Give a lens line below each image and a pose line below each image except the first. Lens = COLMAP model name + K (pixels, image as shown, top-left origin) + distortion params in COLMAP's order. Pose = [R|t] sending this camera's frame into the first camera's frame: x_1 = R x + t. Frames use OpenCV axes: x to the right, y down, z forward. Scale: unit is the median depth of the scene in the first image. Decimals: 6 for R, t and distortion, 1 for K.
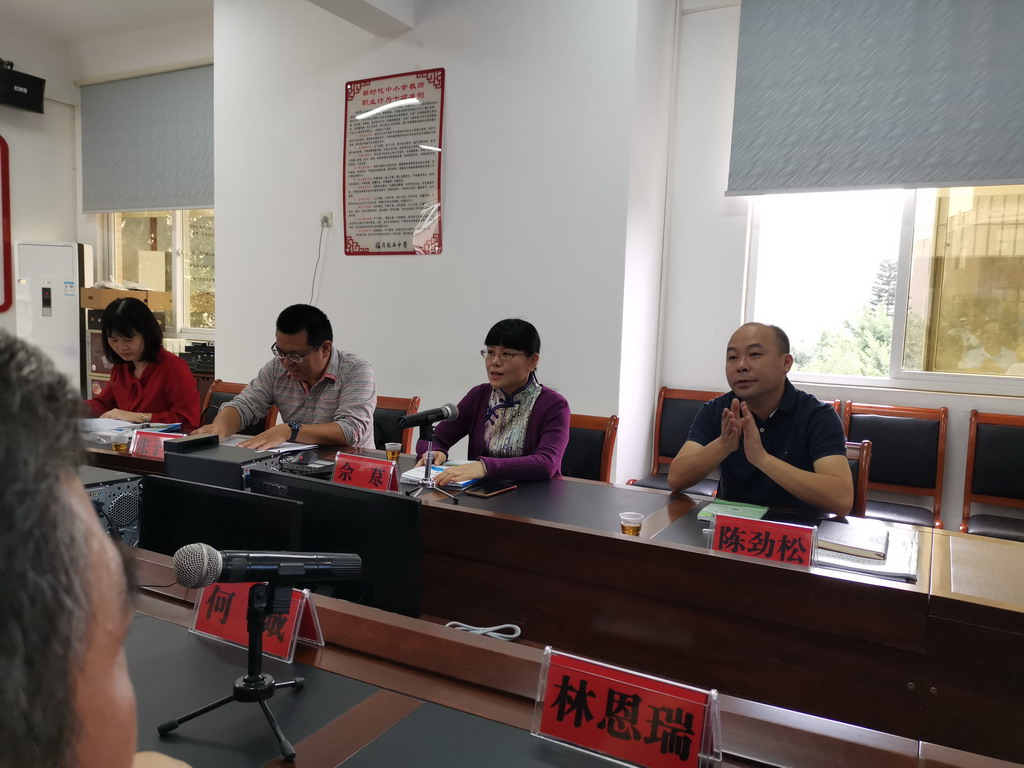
lens RADIAL K [[793.3, 0, 513.9], [0, 793.3, 385.9], [0, 0, 1]] dist [-0.005116, -0.020190]
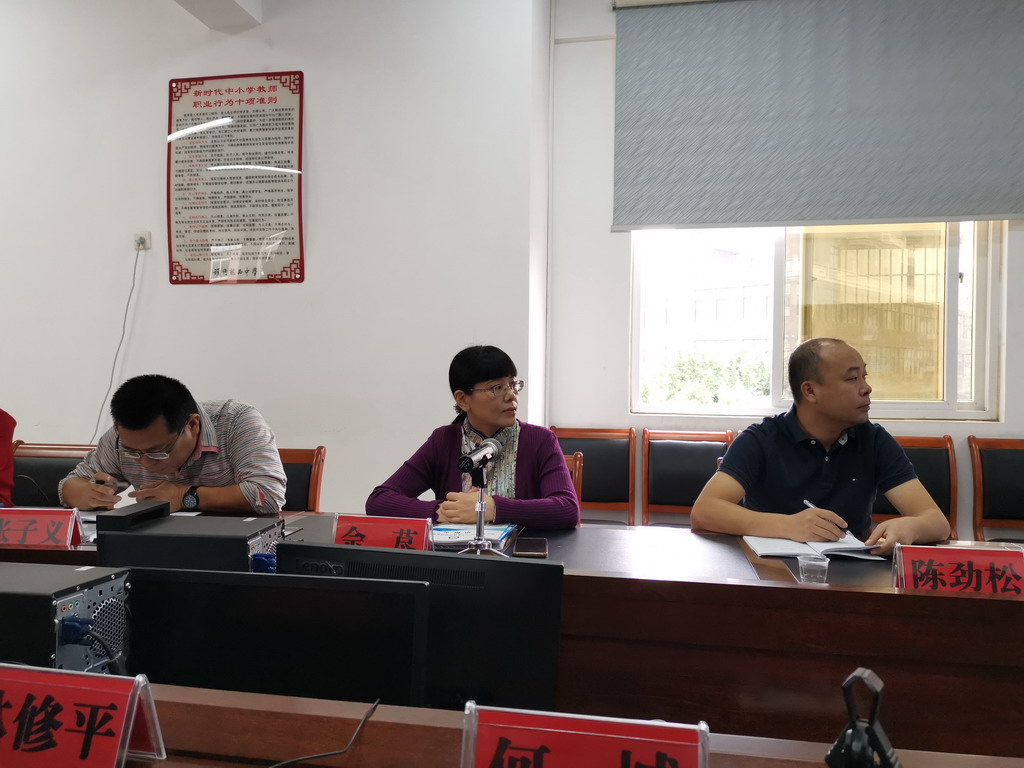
lens RADIAL K [[793.3, 0, 514.4], [0, 793.3, 385.5], [0, 0, 1]] dist [-0.005116, -0.020190]
pose [[0.943674, -0.021303, 0.330191, -0.159827], [0.045325, 0.996841, -0.065223, 0.010200], [-0.327758, 0.076515, 0.941658, 0.127082]]
